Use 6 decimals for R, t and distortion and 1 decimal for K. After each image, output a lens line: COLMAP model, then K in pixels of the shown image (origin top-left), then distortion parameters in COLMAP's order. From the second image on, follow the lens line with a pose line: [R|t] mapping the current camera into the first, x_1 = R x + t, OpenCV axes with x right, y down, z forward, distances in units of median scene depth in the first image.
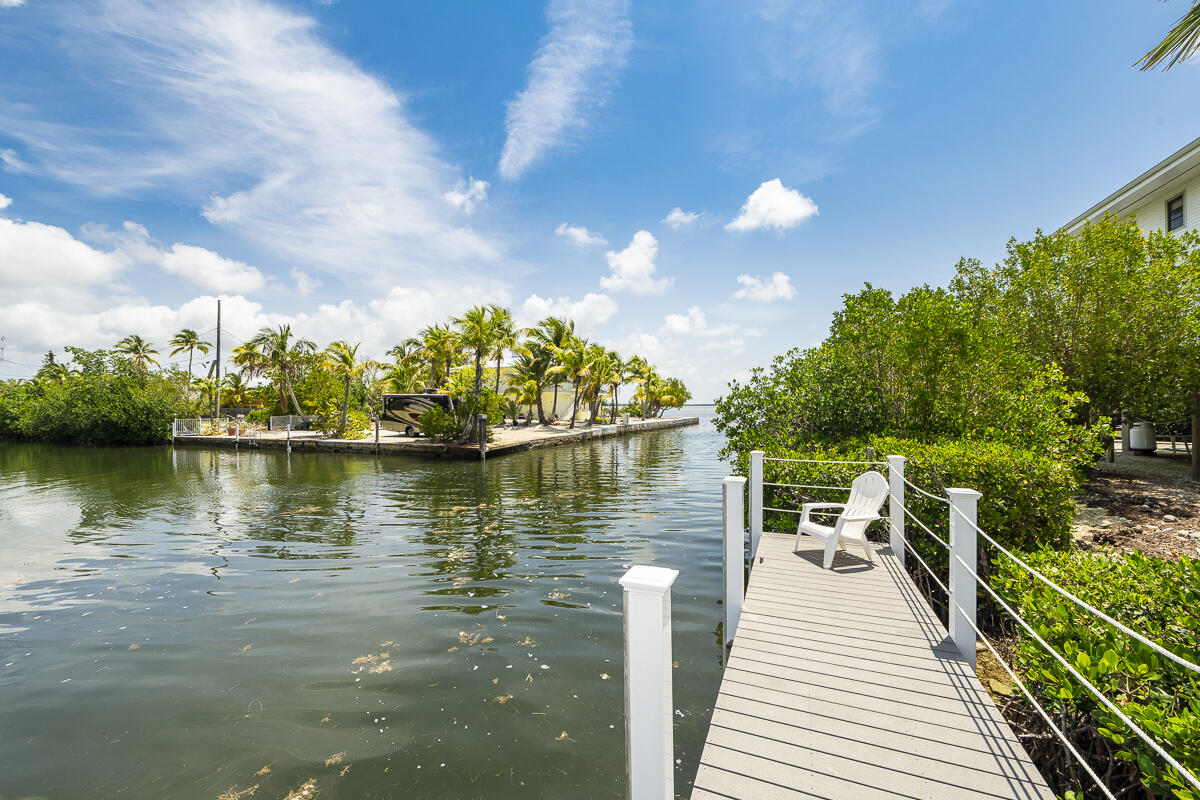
lens RADIAL K [[473.8, 0, 591.0], [0, 473.8, 385.5], [0, 0, 1]] dist [-0.003195, 0.002190]
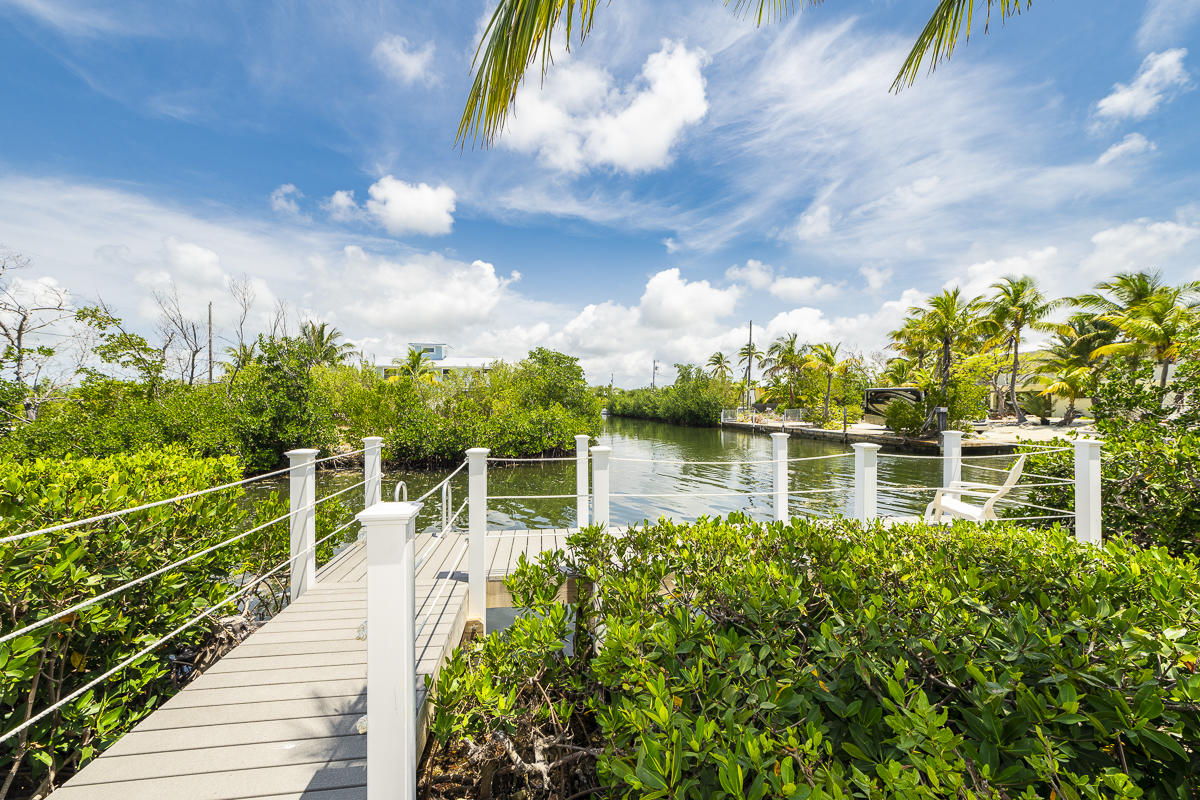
lens RADIAL K [[473.8, 0, 599.4], [0, 473.8, 402.6], [0, 0, 1]] dist [-0.003195, 0.002190]
pose [[0.499967, 0.001192, -0.866044, 0.120452], [0.035784, 0.999117, 0.022033, 0.003500], [0.865305, -0.042006, 0.499482, -0.021227]]
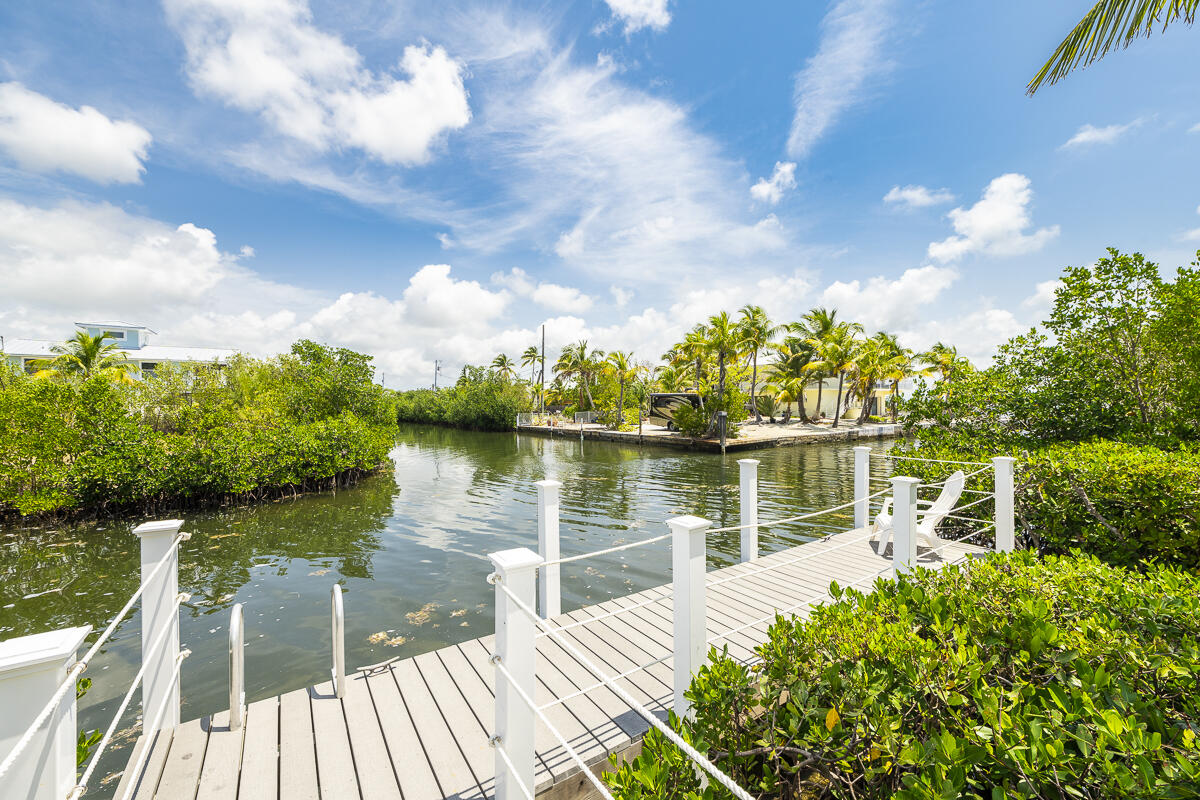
lens RADIAL K [[473.8, 0, 598.9], [0, 473.8, 395.1], [0, 0, 1]] dist [-0.003195, 0.002190]
pose [[0.835821, -0.012100, -0.548869, 0.066579], [0.026746, 0.999467, 0.018694, -0.002071], [0.548351, -0.030305, 0.835699, -0.029322]]
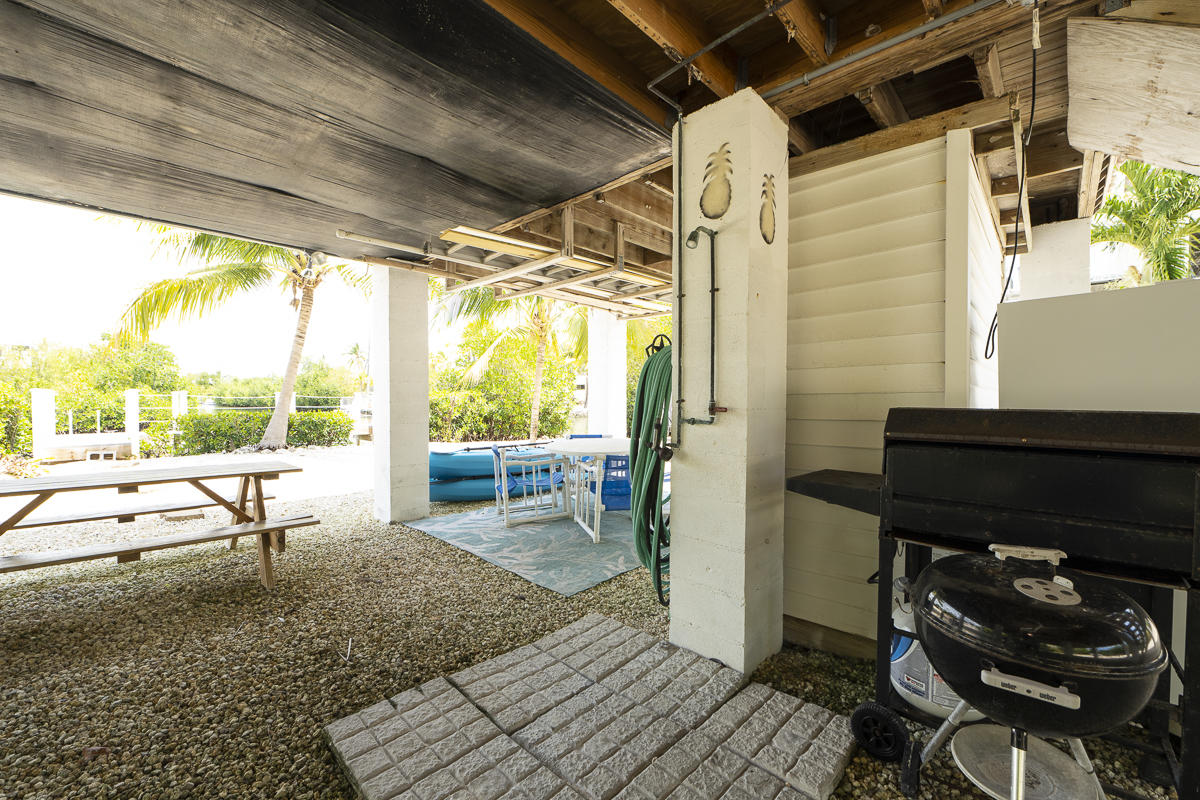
lens RADIAL K [[484.4, 0, 594.7], [0, 484.4, 403.7], [0, 0, 1]] dist [-0.008135, 0.000623]
pose [[0.933329, 0.011439, -0.358841, 0.350235], [0.009281, 0.998390, 0.055965, 0.007356], [0.358904, -0.055564, 0.931719, -0.144039]]
